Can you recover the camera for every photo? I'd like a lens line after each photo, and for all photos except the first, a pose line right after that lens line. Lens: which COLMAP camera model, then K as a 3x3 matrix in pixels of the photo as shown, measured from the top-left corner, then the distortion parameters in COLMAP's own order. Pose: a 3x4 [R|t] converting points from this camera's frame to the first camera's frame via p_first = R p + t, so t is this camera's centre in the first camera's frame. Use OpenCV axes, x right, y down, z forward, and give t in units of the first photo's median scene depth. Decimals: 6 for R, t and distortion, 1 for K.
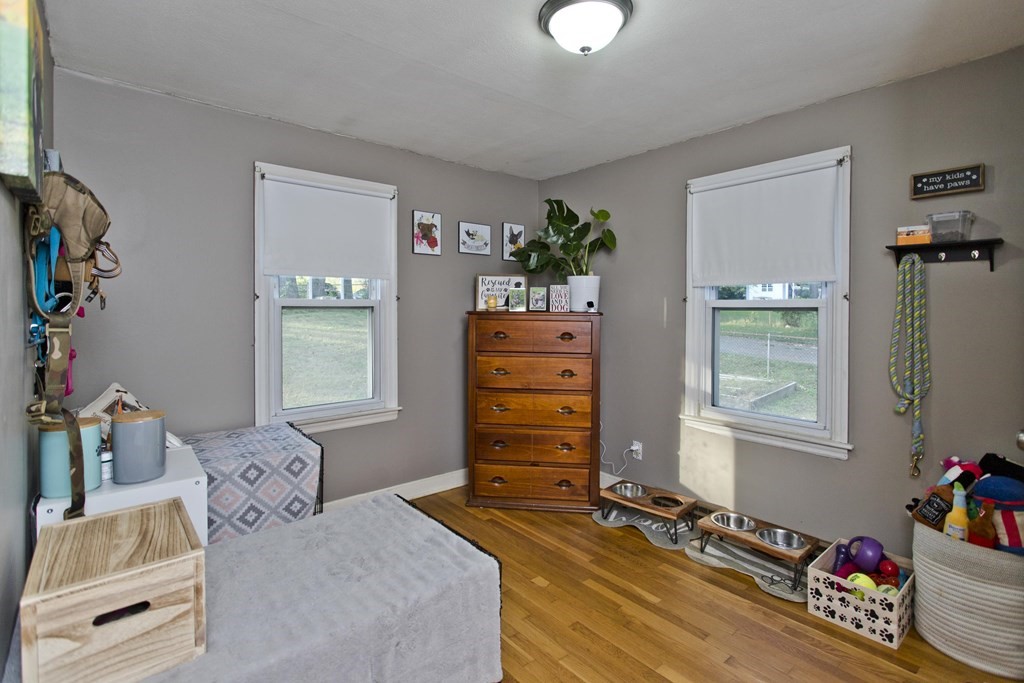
lens RADIAL K [[486.5, 0, 509.8], [0, 486.5, 316.1], [0, 0, 1]] dist [0.001129, 0.000153]
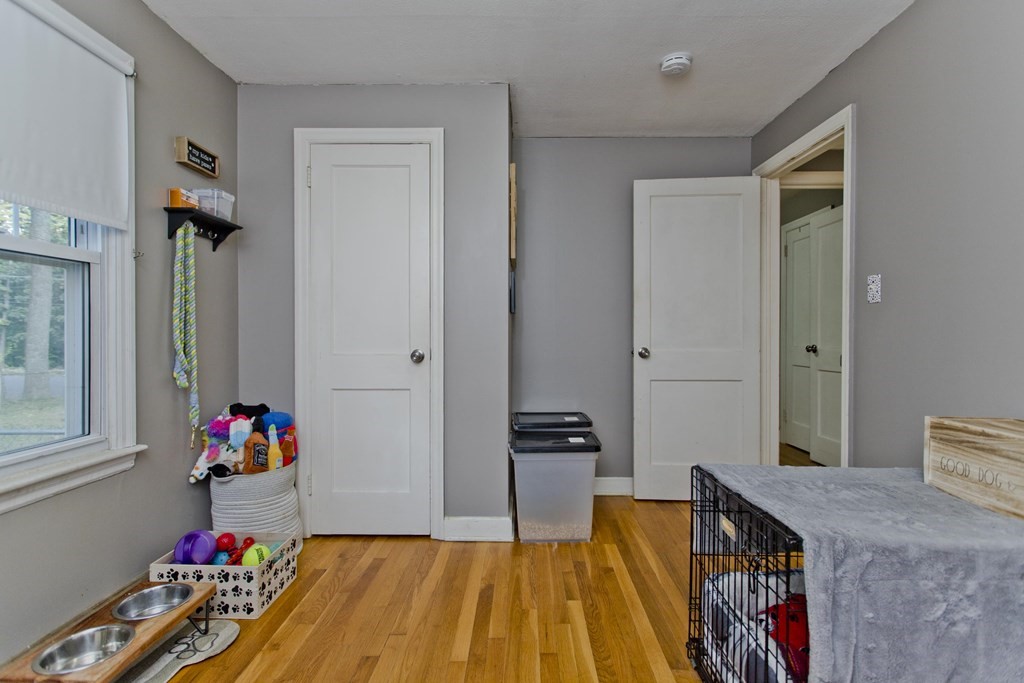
lens RADIAL K [[493.9, 0, 512.0], [0, 493.9, 341.5], [0, 0, 1]] dist [0.000997, -0.000055]
pose [[-0.750053, -0.015453, 0.661197, -0.279692], [0.004197, 0.999596, 0.028122, 0.079577], [-0.661365, 0.023868, -0.749685, 1.225728]]
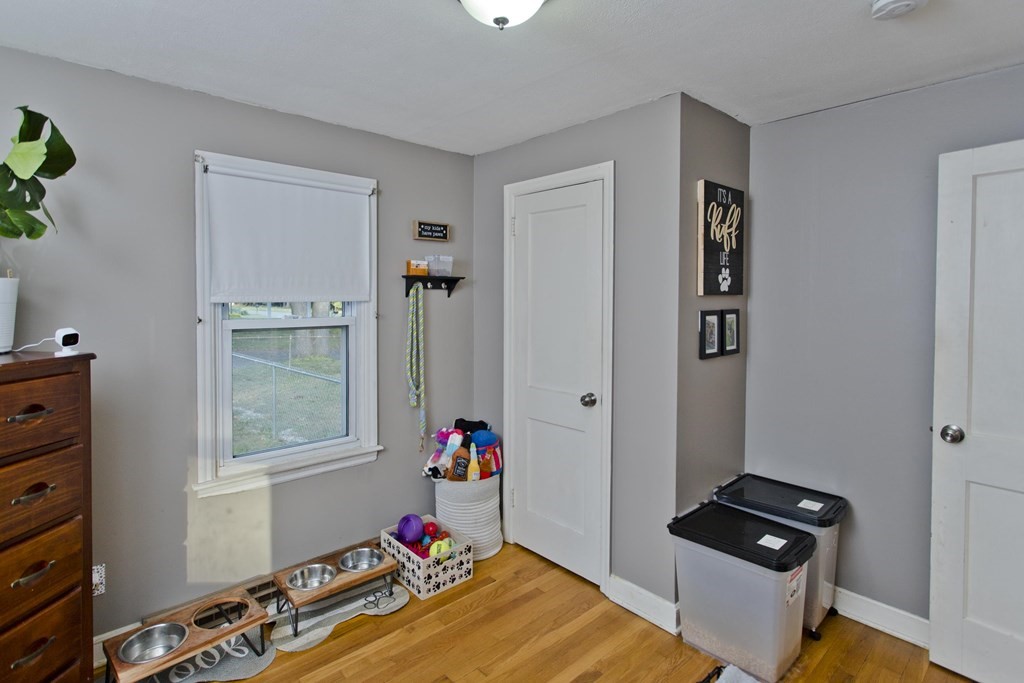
lens RADIAL K [[513.3, 0, 489.0], [0, 513.3, 311.3], [0, 0, 1]] dist [-0.002986, -0.001557]
pose [[-0.010165, -0.036126, 0.999296, -0.497540], [0.010880, 0.999284, 0.036236, -0.091375], [-0.999889, 0.011240, -0.009765, 0.771866]]
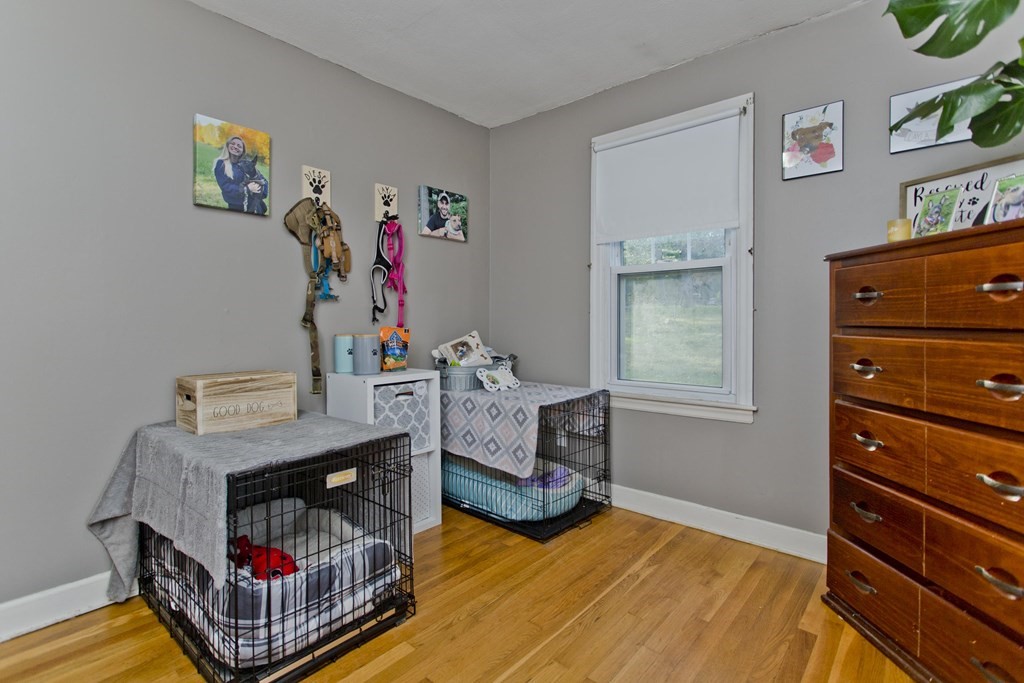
lens RADIAL K [[486.7, 0, 512.0], [0, 486.7, 329.5], [0, 0, 1]] dist [-0.002000, -0.000372]
pose [[0.158029, 0.009672, -0.987387, 0.573191], [-0.010846, 0.999909, 0.008058, 0.103980], [0.987375, 0.009436, 0.158119, 0.767042]]
